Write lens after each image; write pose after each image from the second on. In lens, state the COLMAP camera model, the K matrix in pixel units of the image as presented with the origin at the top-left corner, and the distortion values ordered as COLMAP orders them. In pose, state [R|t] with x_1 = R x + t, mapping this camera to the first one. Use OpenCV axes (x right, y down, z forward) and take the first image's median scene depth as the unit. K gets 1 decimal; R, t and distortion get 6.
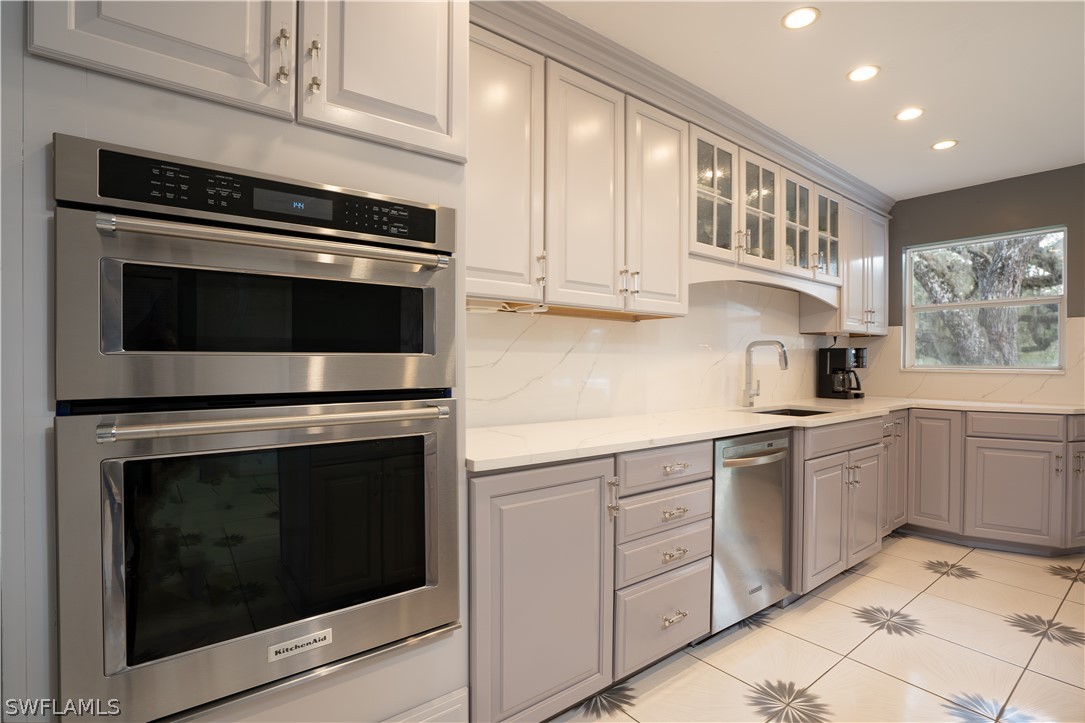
lens RADIAL K [[512.5, 0, 543.8], [0, 512.5, 363.1], [0, 0, 1]] dist [-0.047507, 0.010897]
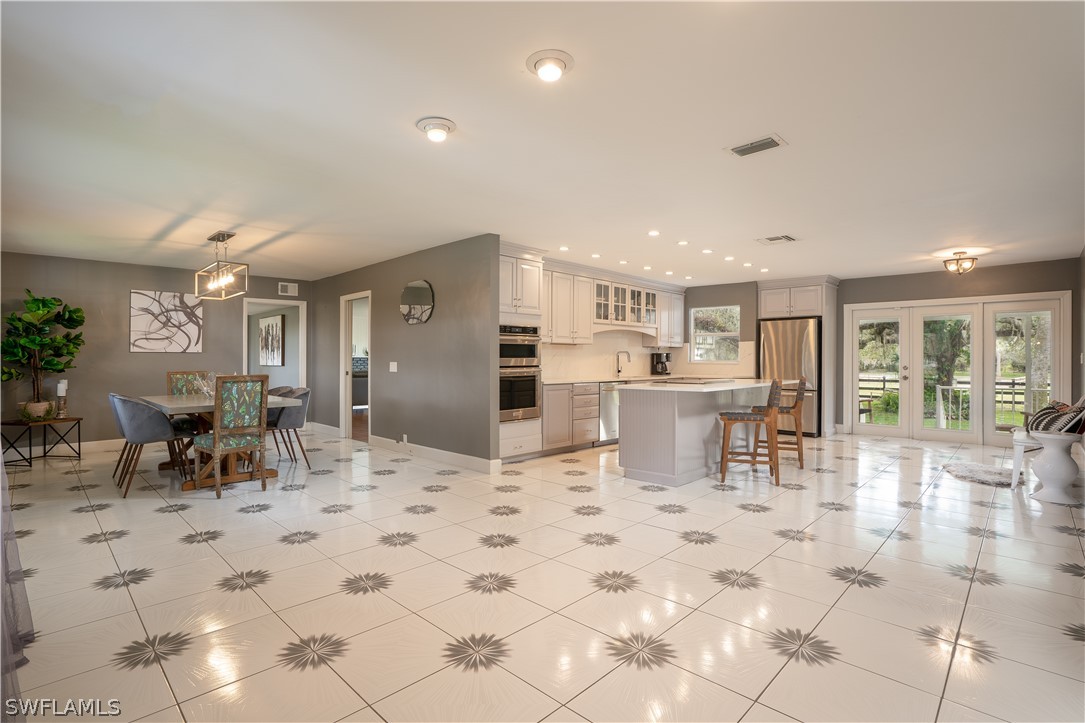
lens RADIAL K [[512.5, 0, 547.5], [0, 512.5, 363.7], [0, 0, 1]] dist [-0.047507, 0.010897]
pose [[0.988330, -0.002244, 0.152309, -0.435961], [0.000841, 0.999957, 0.009273, -0.004527], [-0.152323, -0.009036, 0.988289, -1.917984]]
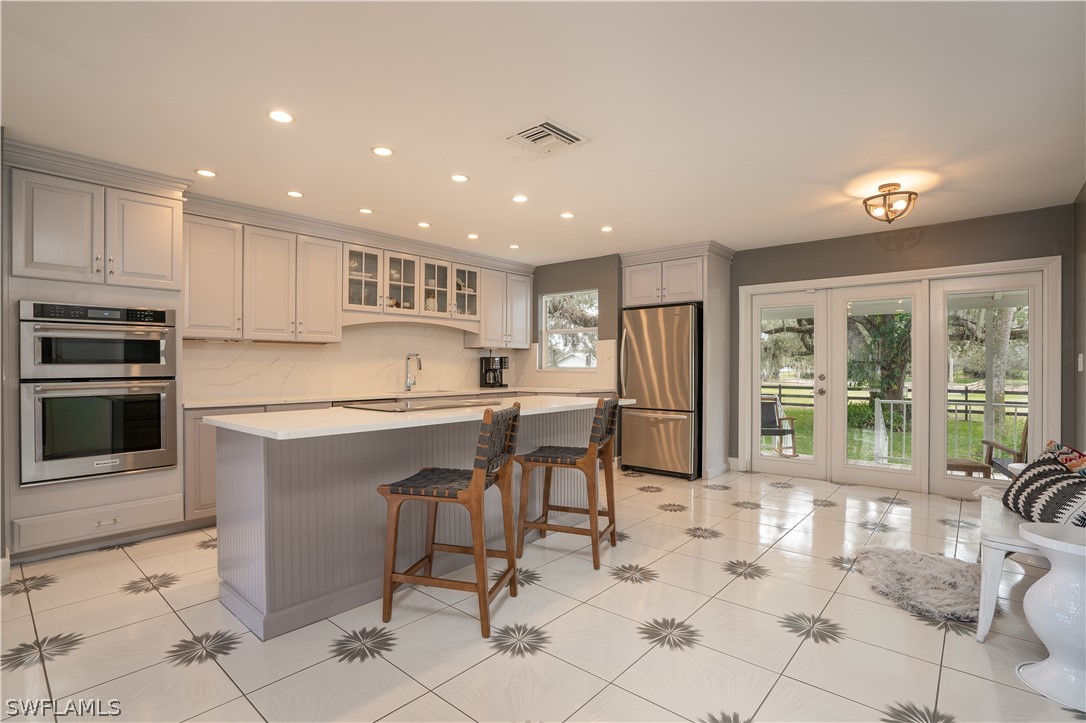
lens RADIAL K [[512.9, 0, 543.5], [0, 512.9, 368.8], [0, 0, 1]] dist [-0.047507, 0.010897]
pose [[0.978781, -0.004516, 0.204860, 0.628972], [0.003450, 0.999979, 0.005563, 0.000430], [-0.204881, -0.004738, 0.978775, -1.049195]]
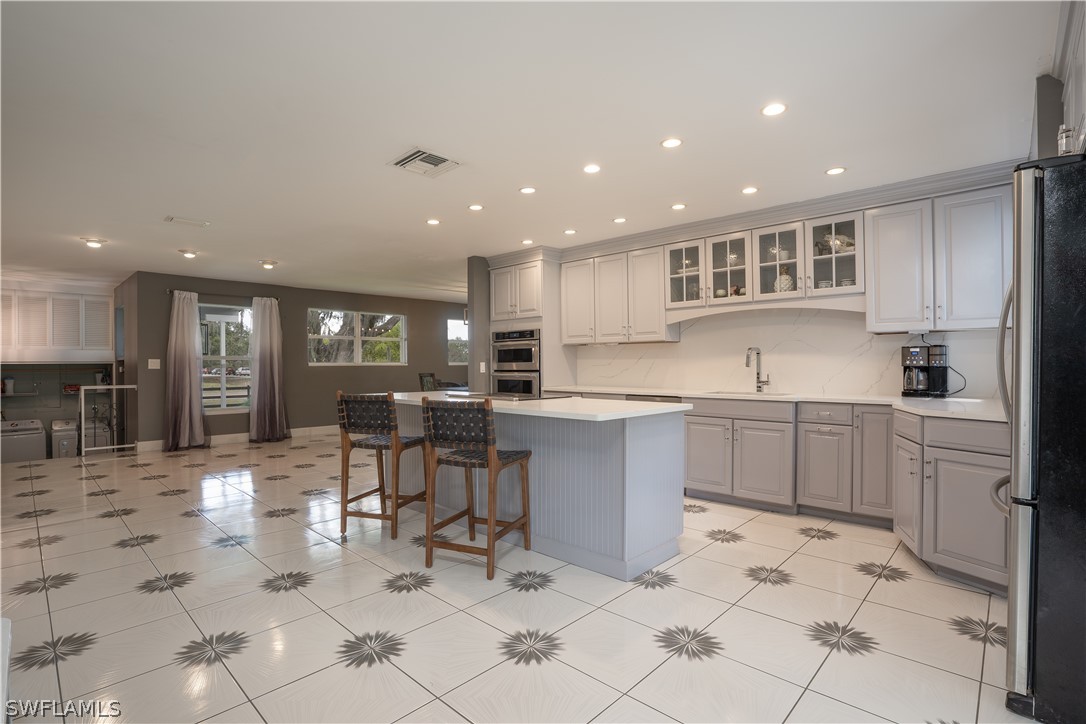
lens RADIAL K [[512.9, 0, 533.8], [0, 512.9, 369.4], [0, 0, 1]] dist [-0.047507, 0.010897]
pose [[0.160155, 0.006087, -0.987073, 2.208377], [0.005706, 0.999959, 0.007093, 0.006589], [0.987075, -0.006769, 0.160114, 0.145527]]
